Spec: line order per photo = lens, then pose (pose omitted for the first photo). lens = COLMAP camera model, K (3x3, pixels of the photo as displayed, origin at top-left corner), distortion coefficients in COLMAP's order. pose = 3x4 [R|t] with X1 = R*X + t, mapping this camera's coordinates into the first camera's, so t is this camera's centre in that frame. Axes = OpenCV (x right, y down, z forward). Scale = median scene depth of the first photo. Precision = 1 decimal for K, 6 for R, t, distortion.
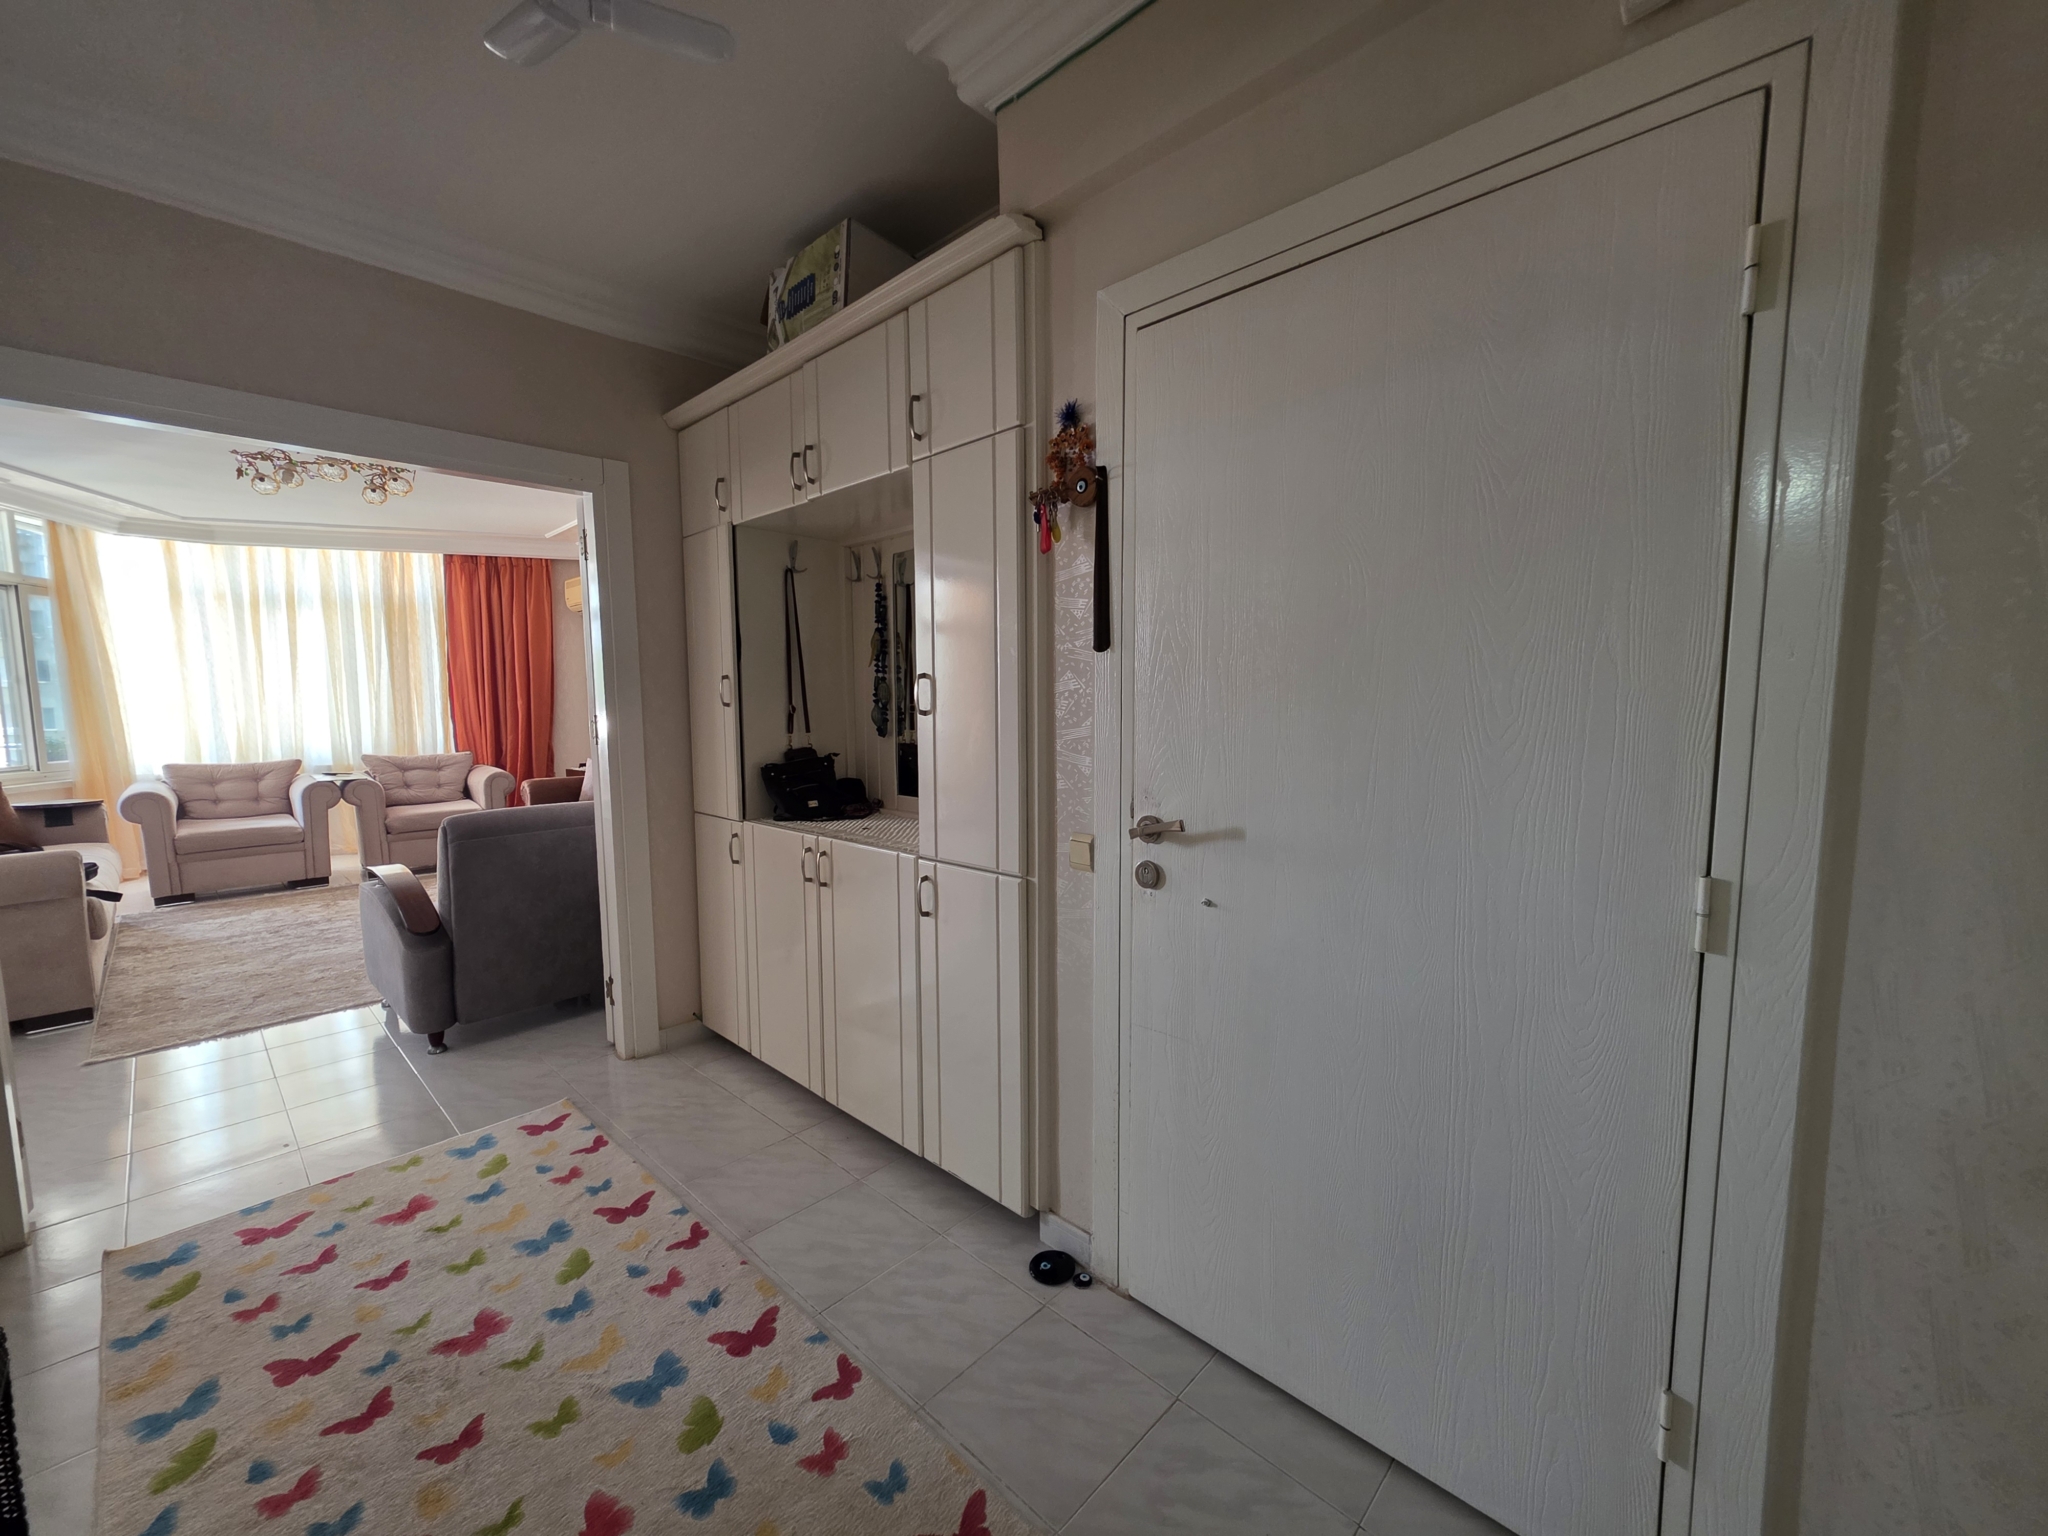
lens RADIAL K [[815.8, 0, 1034.5], [0, 815.8, 772.8], [0, 0, 1]] dist [0.003974, -0.001909]
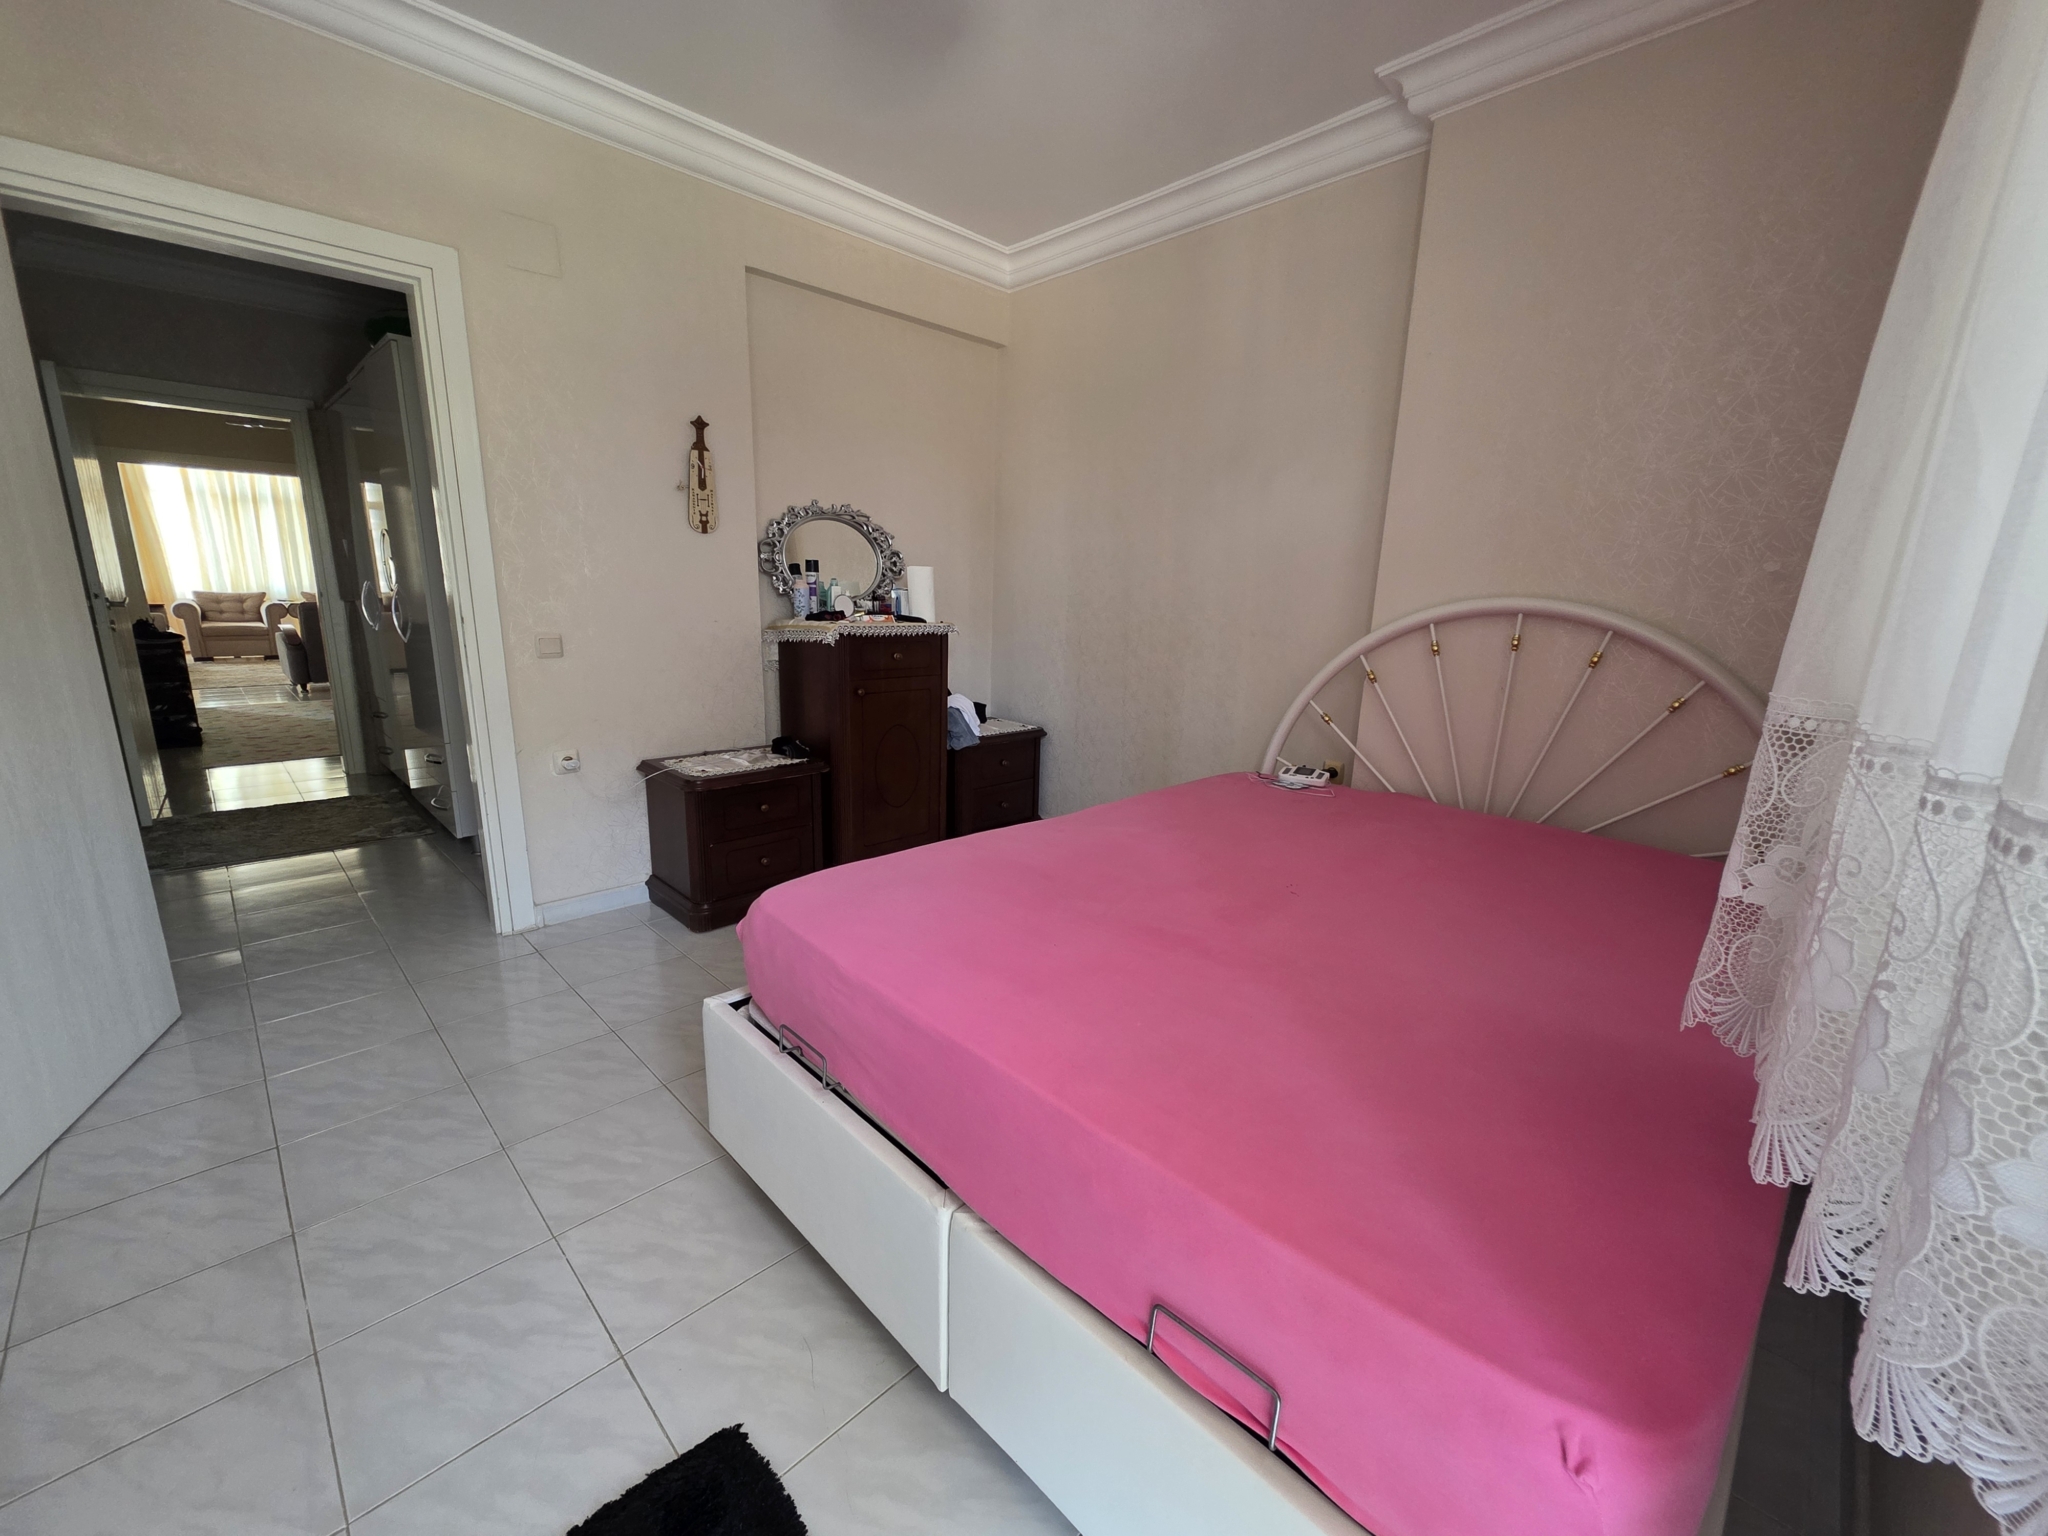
lens RADIAL K [[811.9, 0, 997.5], [0, 811.9, 764.2], [0, 0, 1]] dist [0.002121, 0.000003]
pose [[0.998678, 0.032320, -0.039960, 0.807032], [-0.027213, 0.992116, 0.122333, 0.099343], [0.043599, -0.121083, 0.991684, -0.761488]]
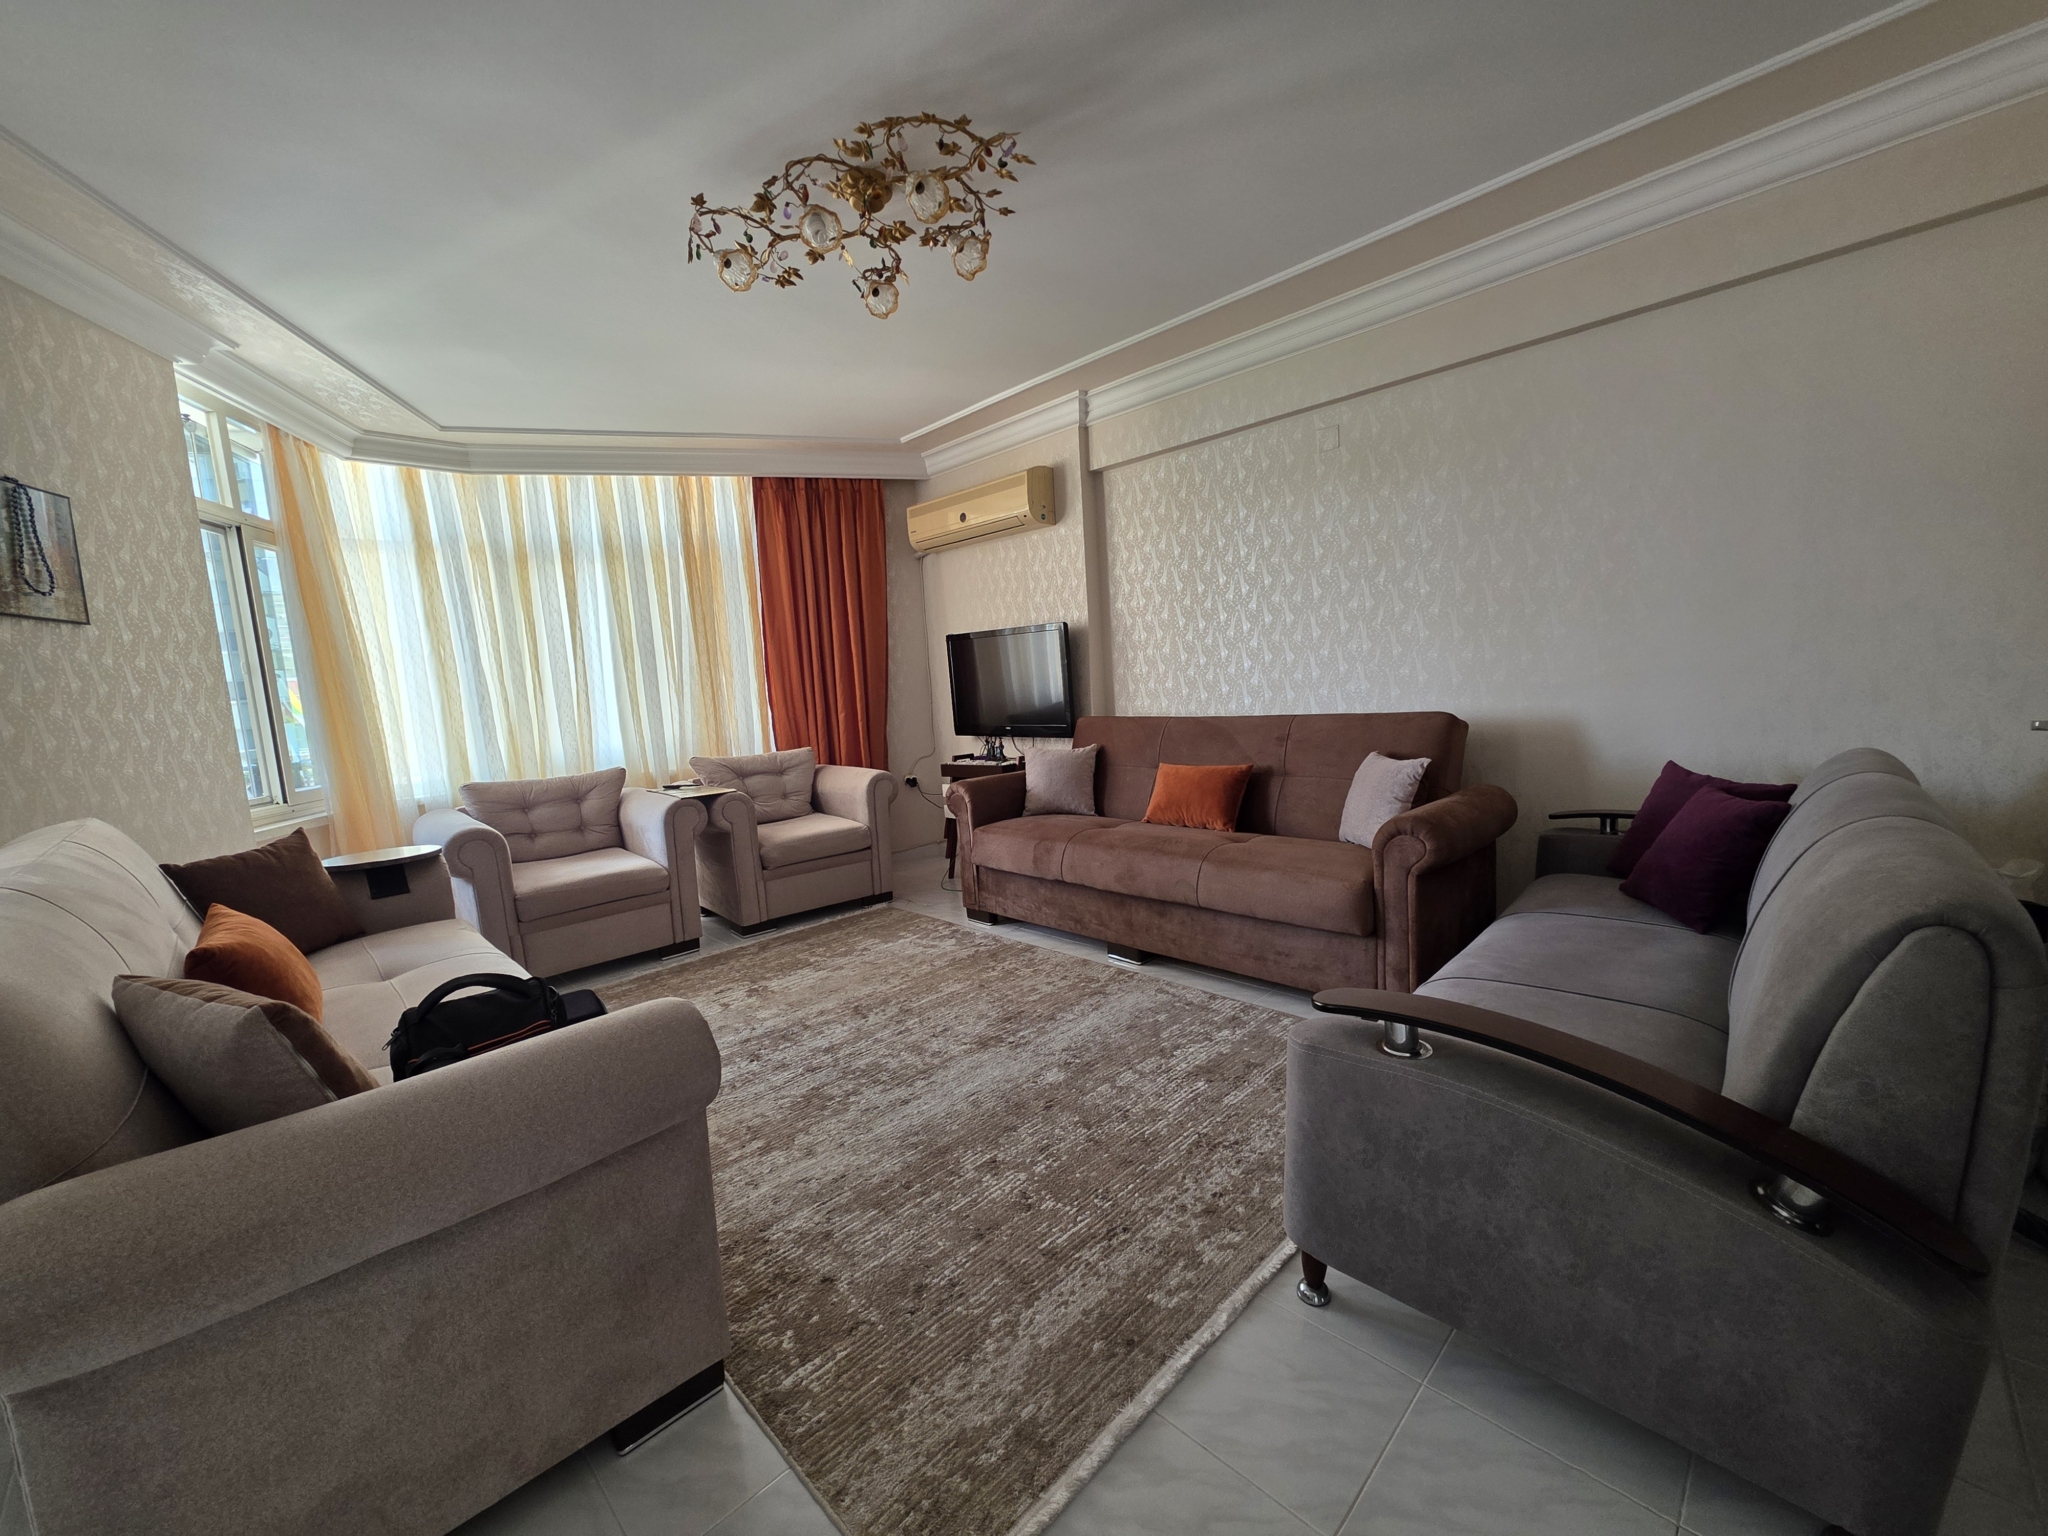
lens RADIAL K [[815.8, 0, 1034.5], [0, 815.8, 772.8], [0, 0, 1]] dist [0.003974, -0.001909]
pose [[0.997896, -0.050260, -0.040964, -0.535034], [0.051223, 0.998427, 0.022816, -0.010584], [0.039753, -0.024866, 0.998900, 0.327806]]
